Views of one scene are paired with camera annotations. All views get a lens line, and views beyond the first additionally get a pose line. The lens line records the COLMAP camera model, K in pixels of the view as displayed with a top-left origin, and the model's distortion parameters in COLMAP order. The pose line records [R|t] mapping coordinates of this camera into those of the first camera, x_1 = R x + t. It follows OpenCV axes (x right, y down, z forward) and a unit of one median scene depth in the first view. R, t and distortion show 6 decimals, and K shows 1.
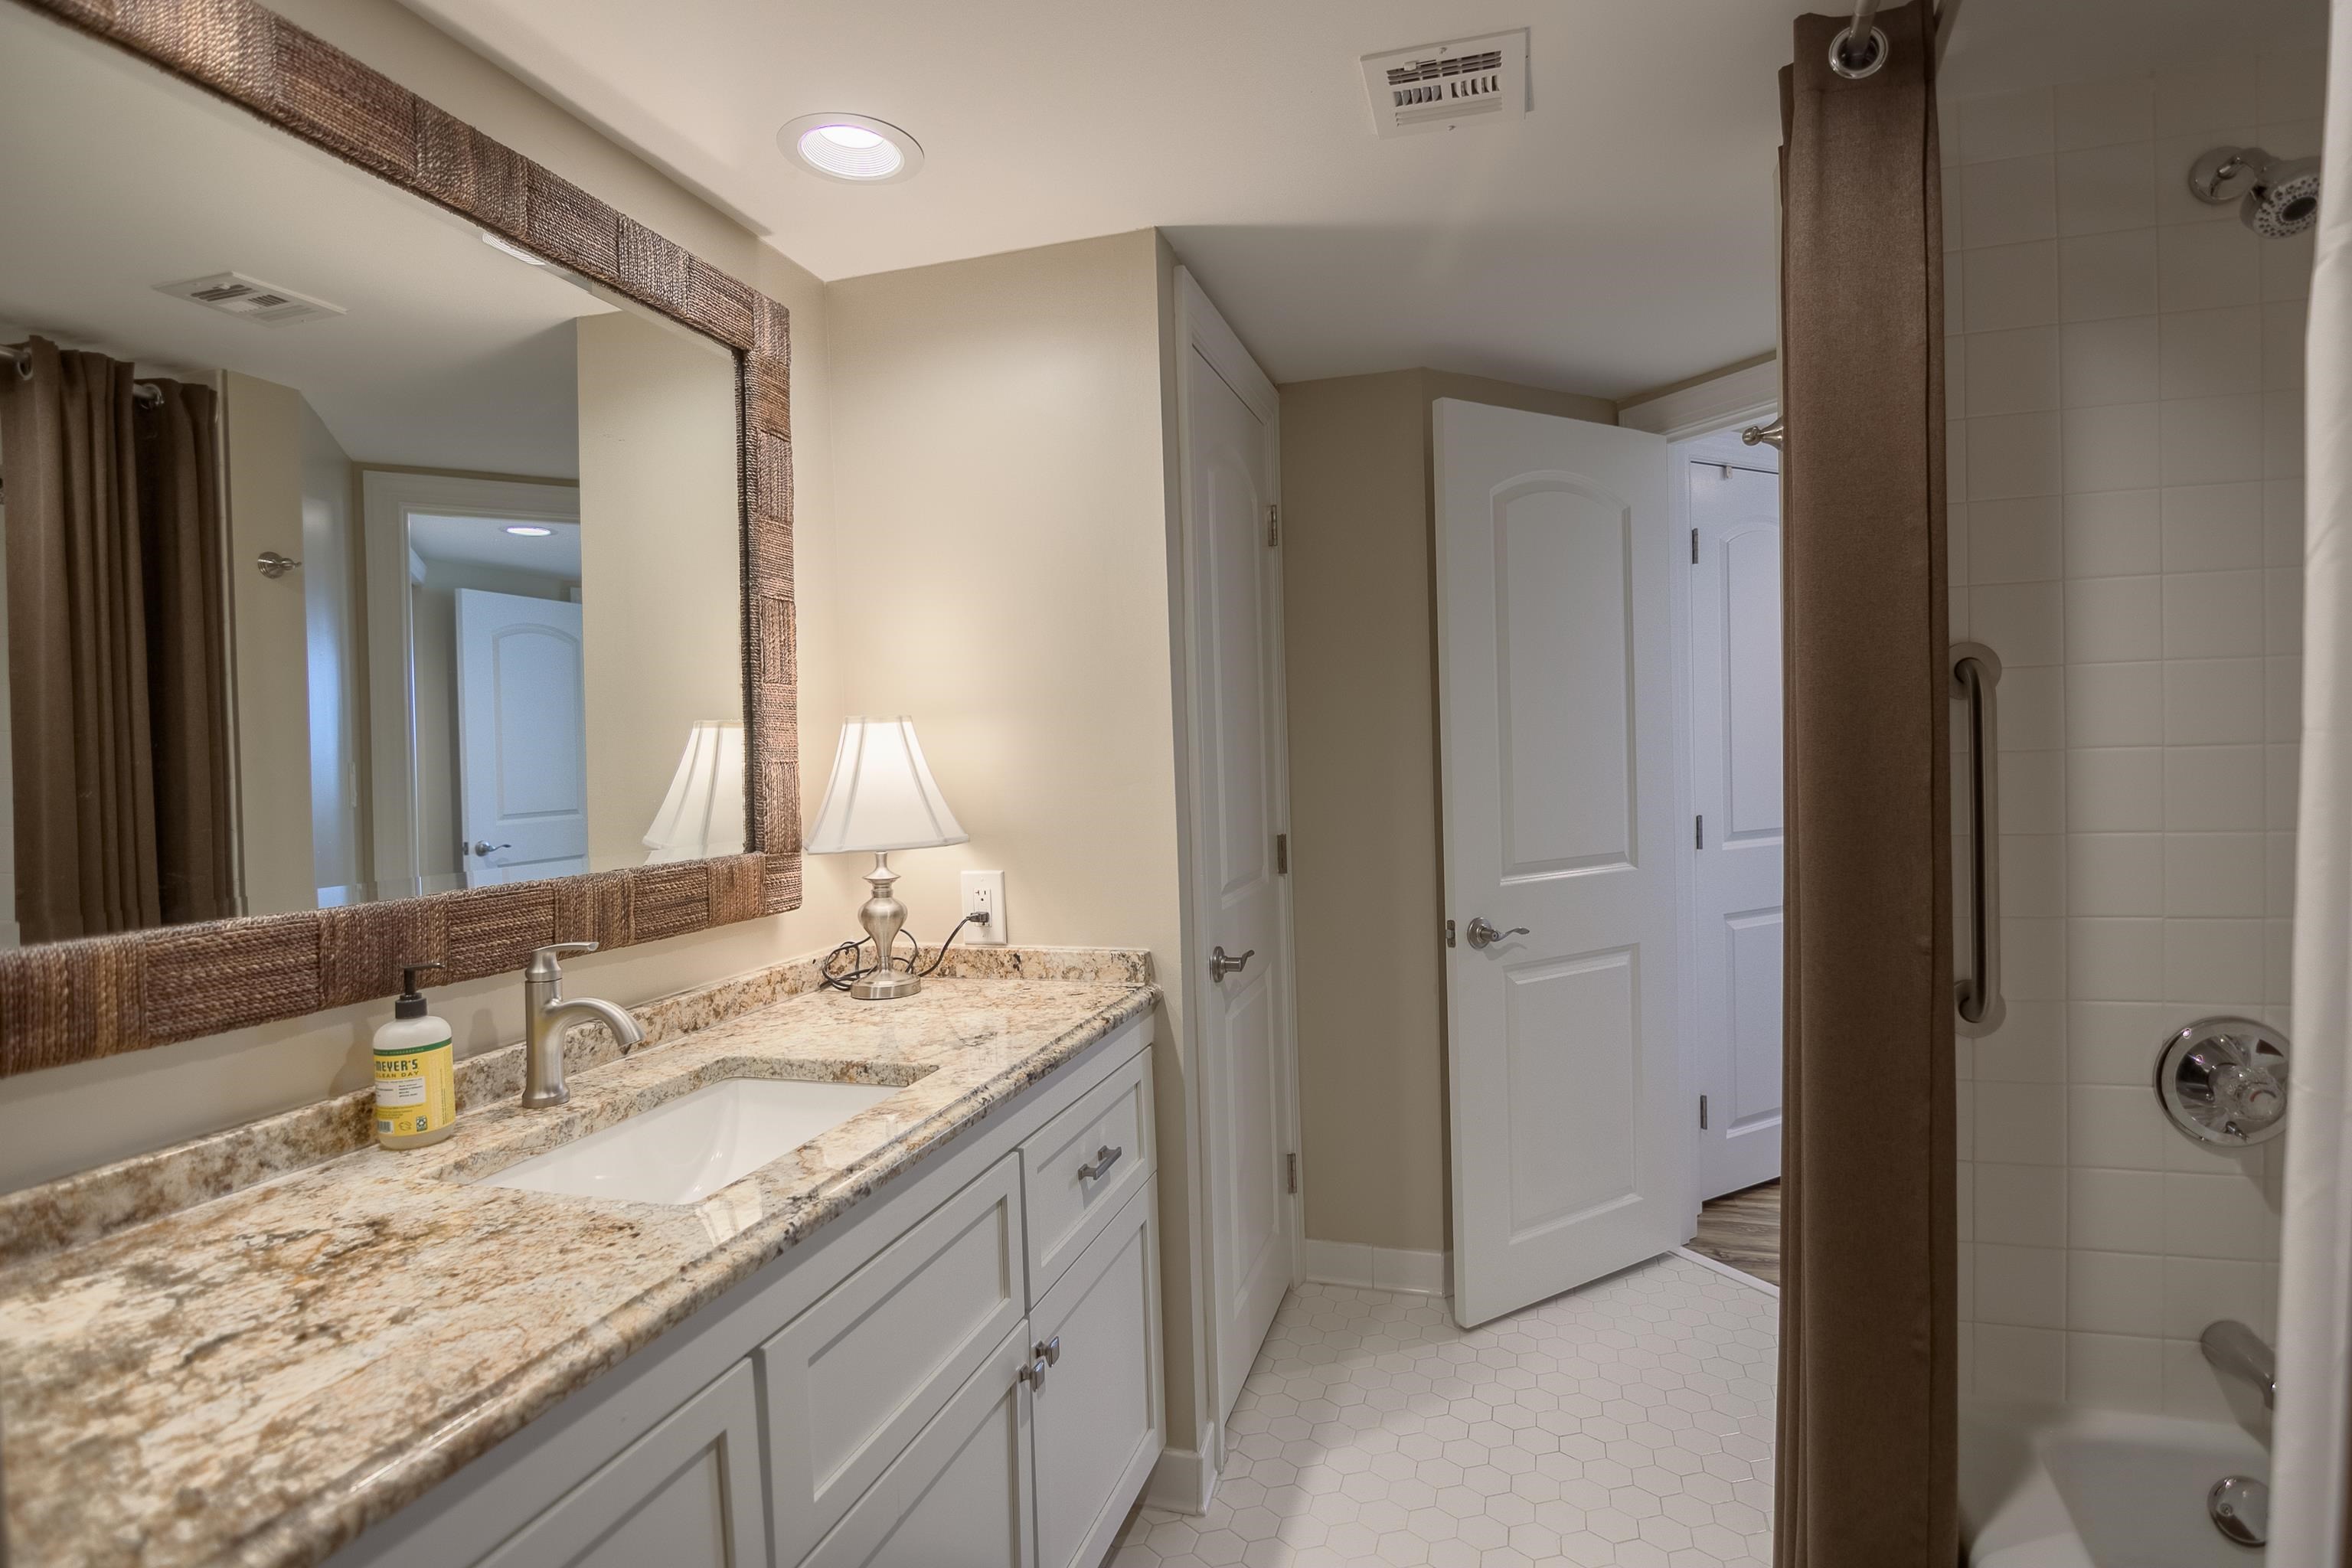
lens RADIAL K [[1141.5, 0, 1167.2], [0, 1141.5, 774.4], [0, 0, 1]] dist [-0.007710, -0.003790]
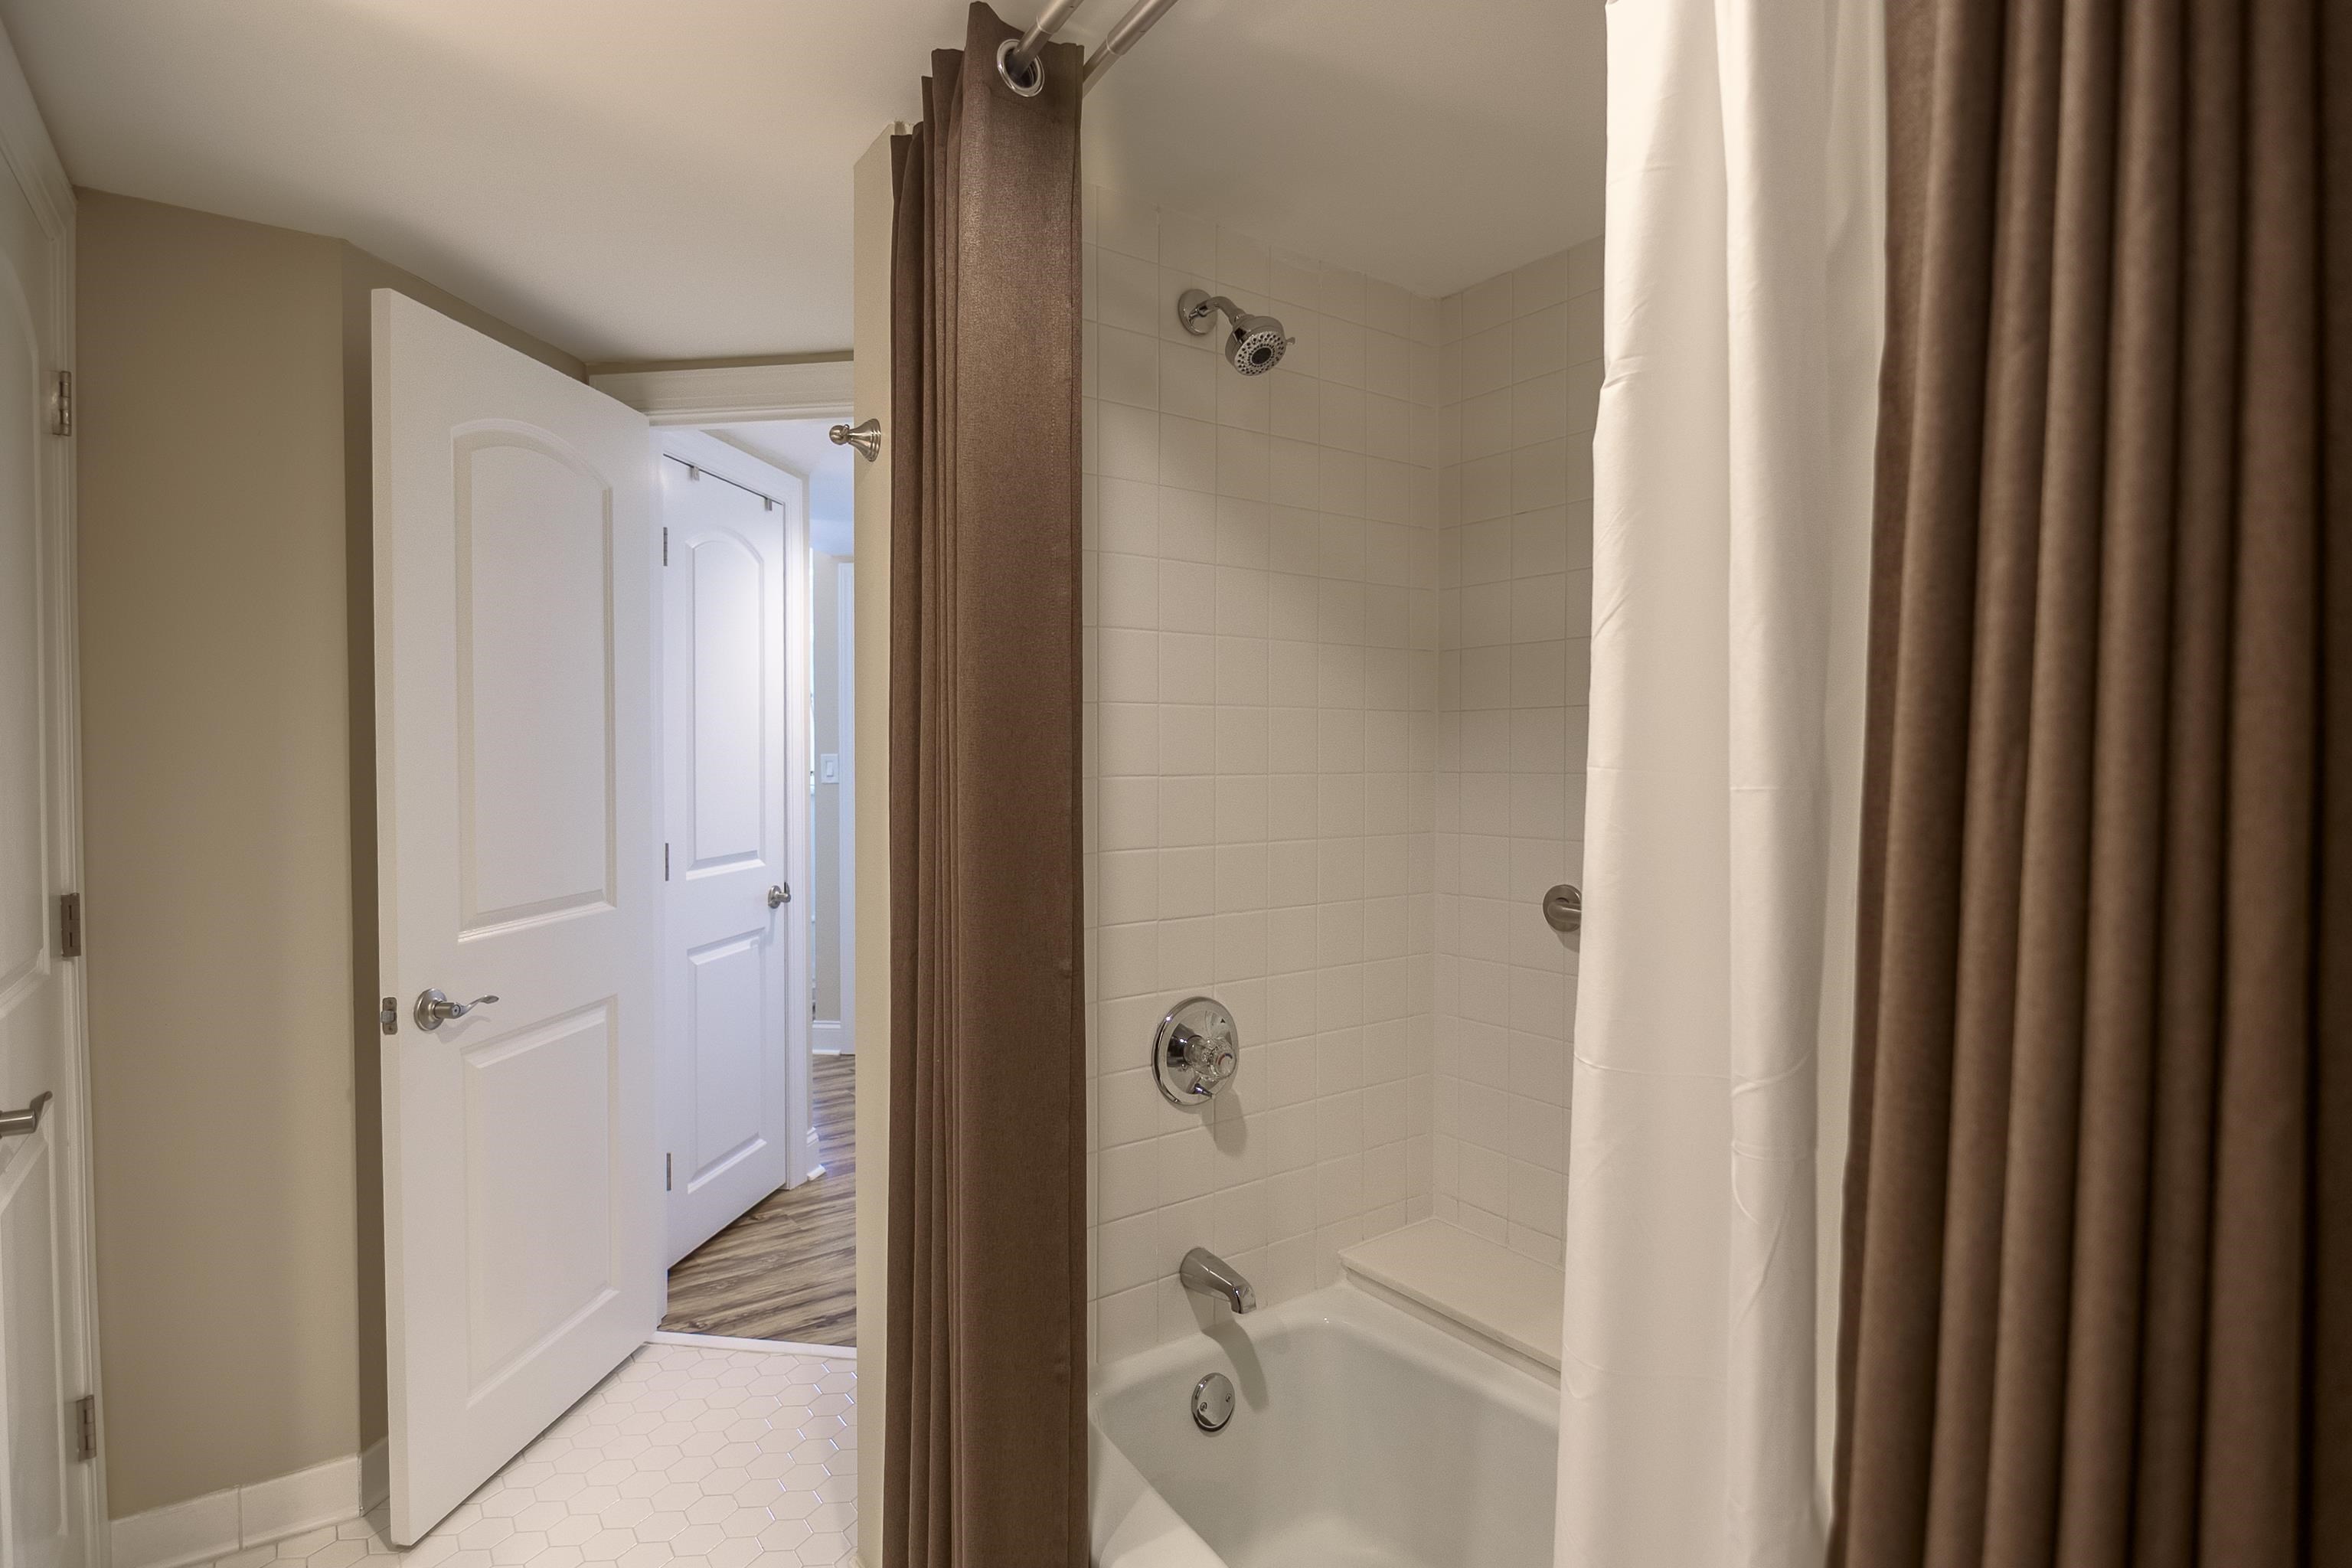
lens RADIAL K [[1200.1, 0, 1177.5], [0, 1200.1, 772.5], [0, 0, 1]] dist [-0.011237, -0.000877]
pose [[0.601791, 0.015721, 0.798499, -0.070689], [0.000021, 0.999806, -0.019700, -0.002187], [-0.798654, 0.011872, 0.601674, 0.146661]]
